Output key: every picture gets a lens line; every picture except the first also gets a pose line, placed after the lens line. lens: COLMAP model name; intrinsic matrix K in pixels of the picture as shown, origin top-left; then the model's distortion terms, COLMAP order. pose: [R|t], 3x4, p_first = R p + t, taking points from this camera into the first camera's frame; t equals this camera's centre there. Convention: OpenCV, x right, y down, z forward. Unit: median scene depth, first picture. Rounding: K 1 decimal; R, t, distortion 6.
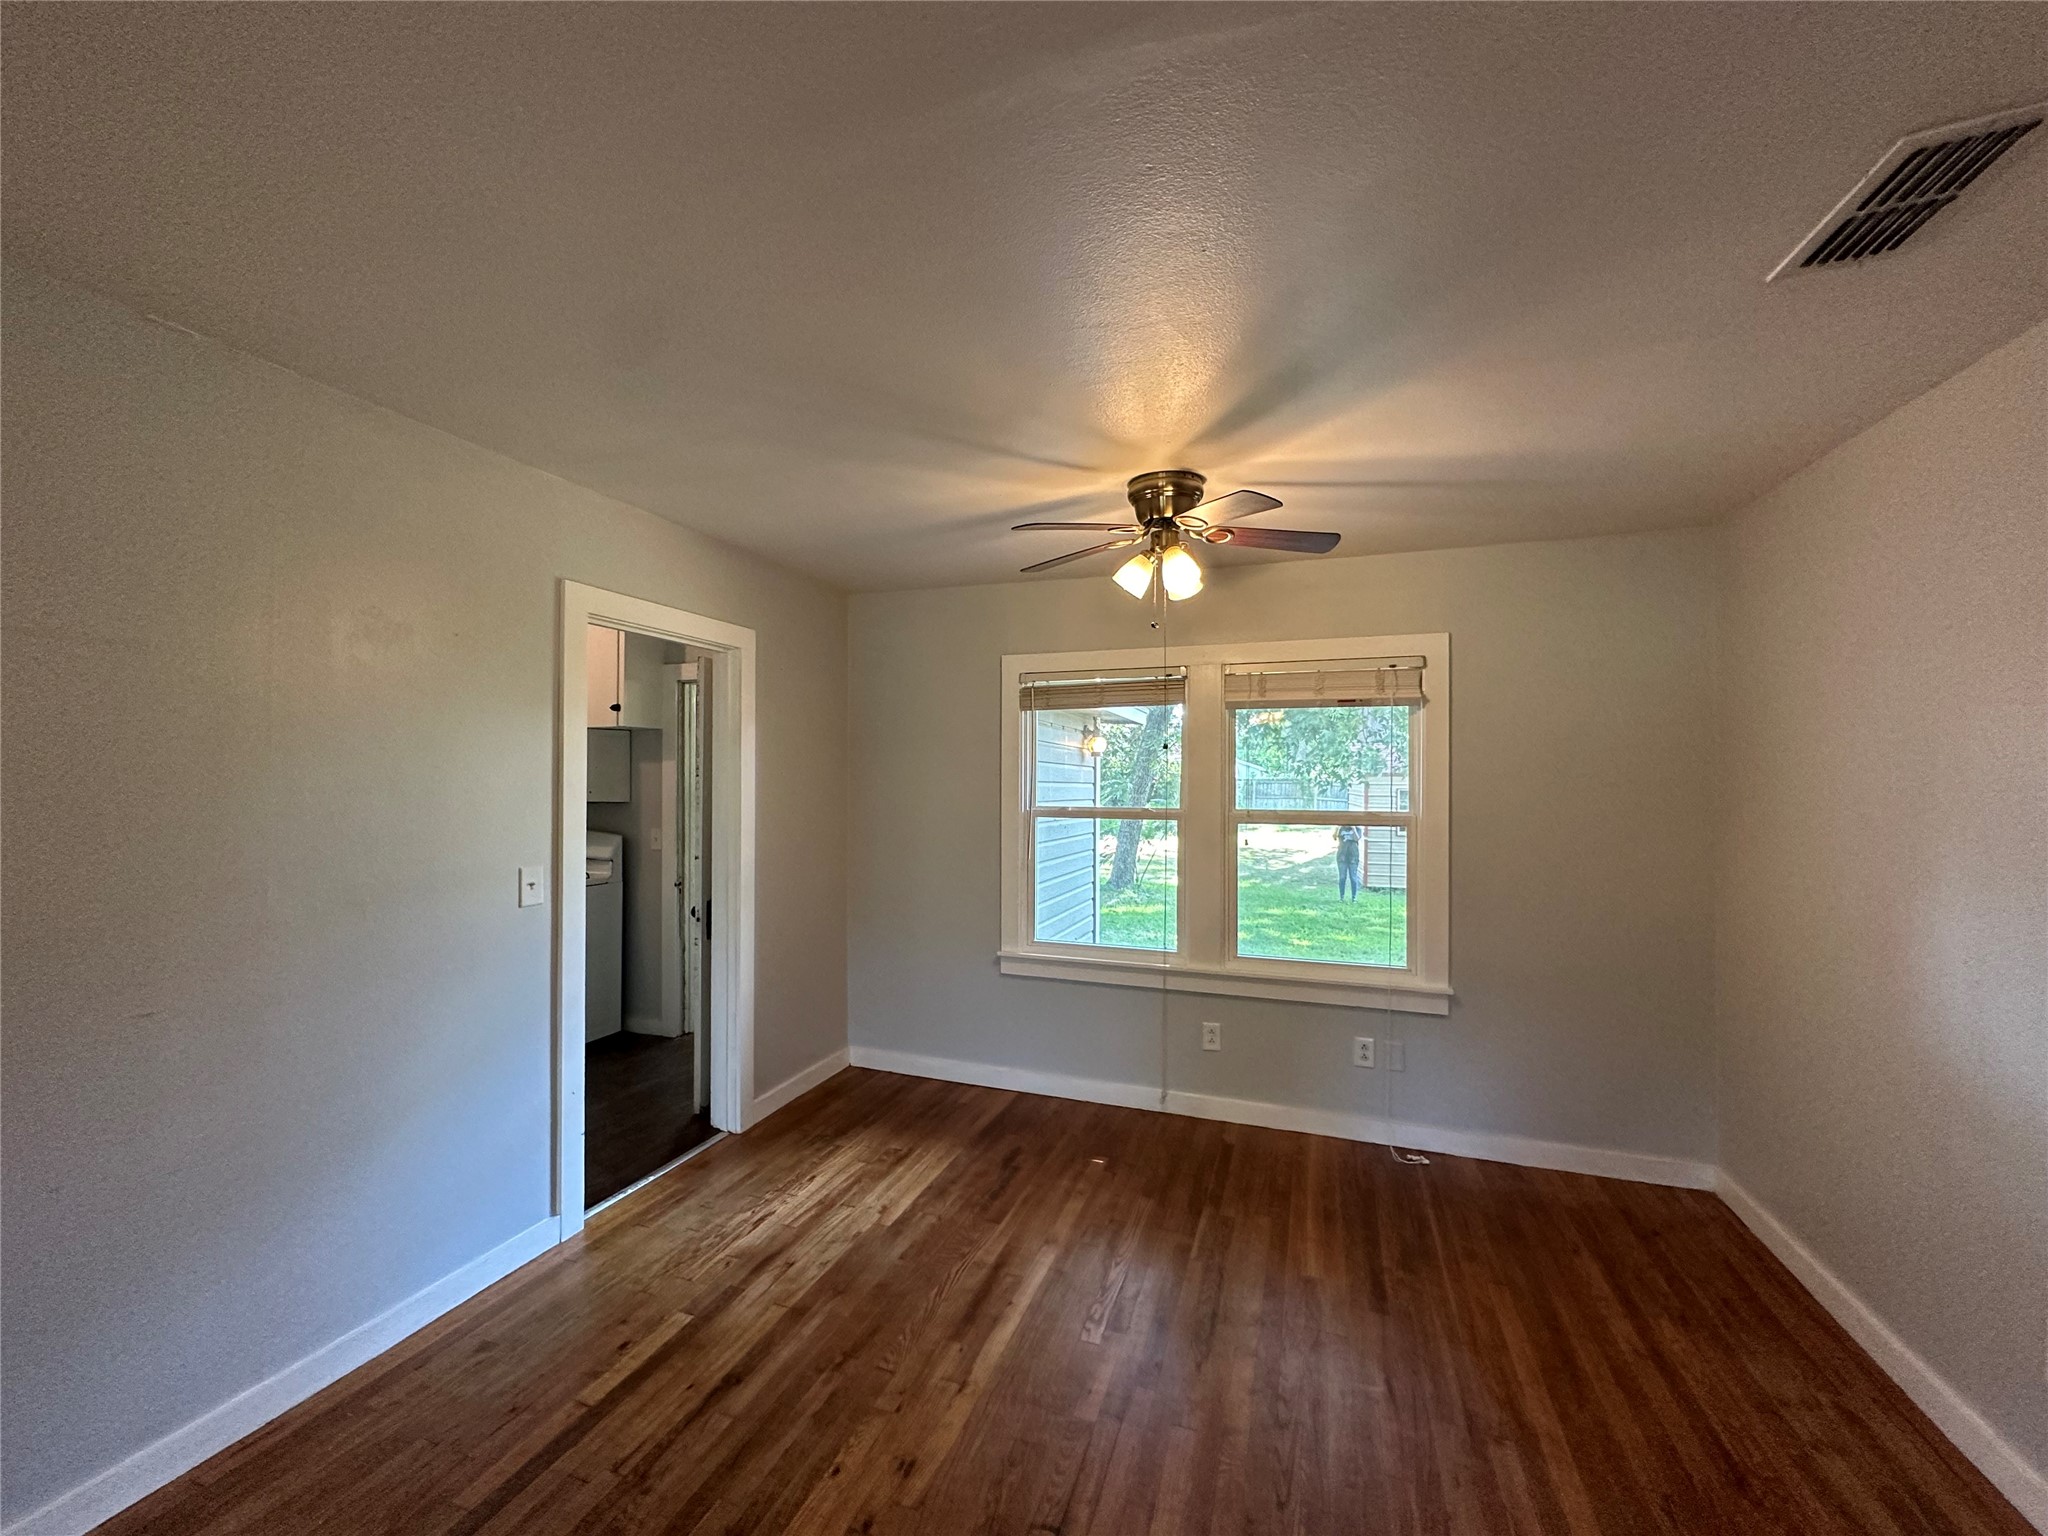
lens RADIAL K [[817.7, 0, 1019.5], [0, 817.7, 759.6], [0, 0, 1]] dist [-0.000147, -0.000031]
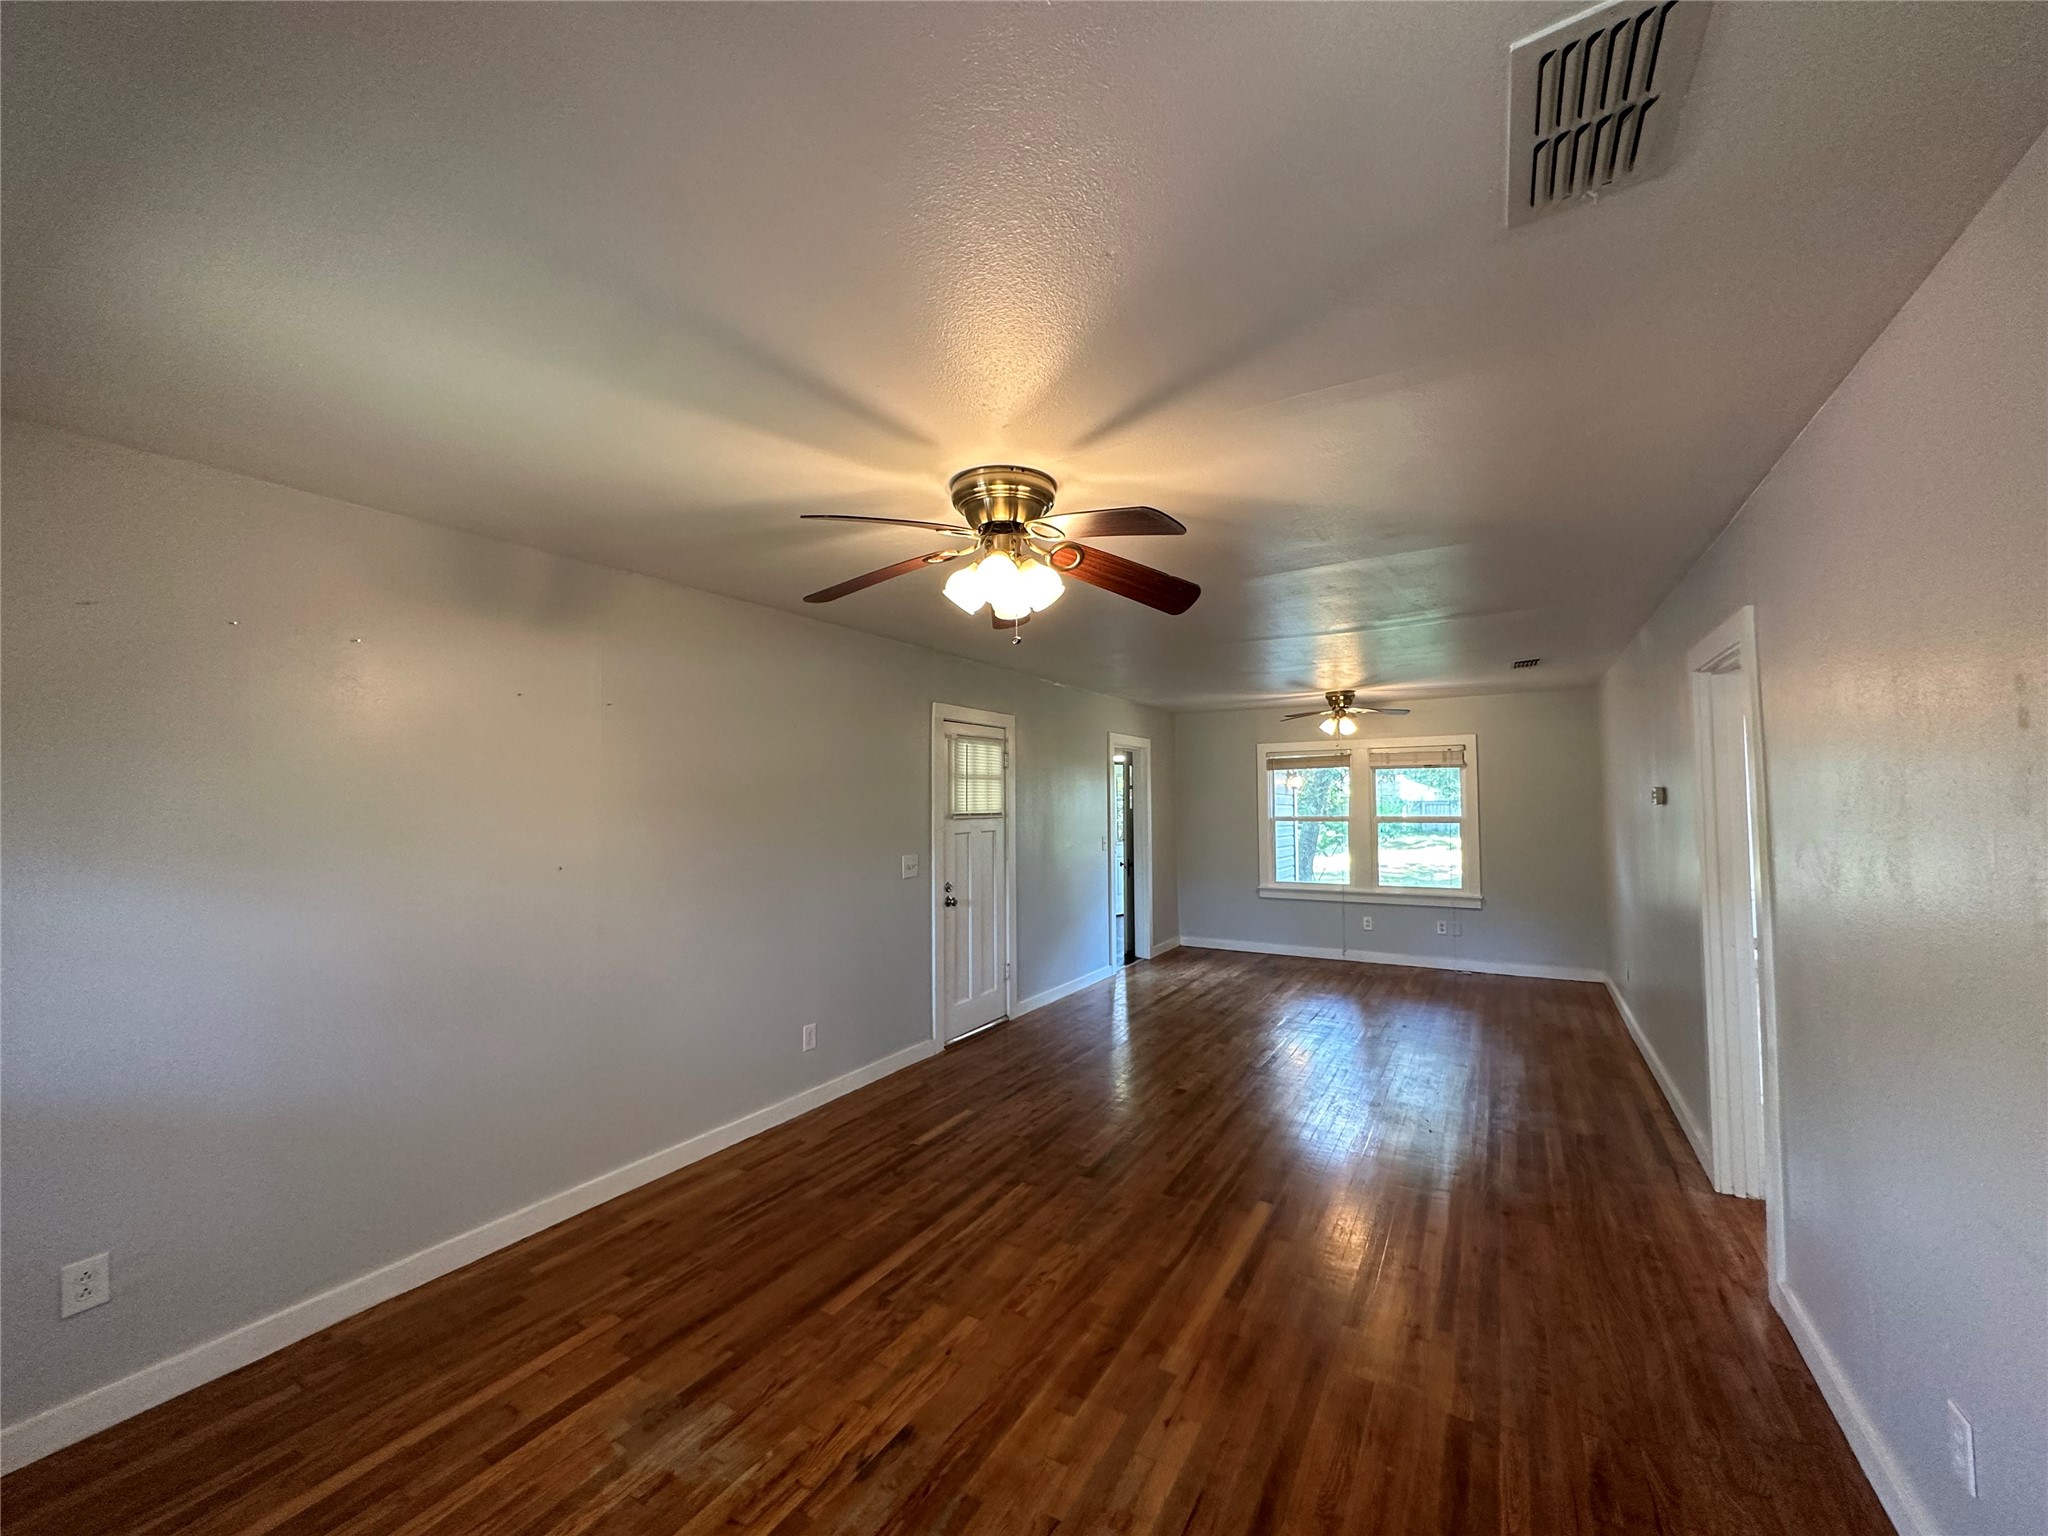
lens RADIAL K [[819.2, 0, 1021.9], [0, 819.2, 770.2], [0, 0, 1]] dist [-0.002308, -0.000353]
pose [[0.982593, -0.019313, -0.184762, -0.310096], [0.015863, 0.999671, -0.020133, -0.037762], [0.185090, 0.016851, 0.982577, -1.590608]]
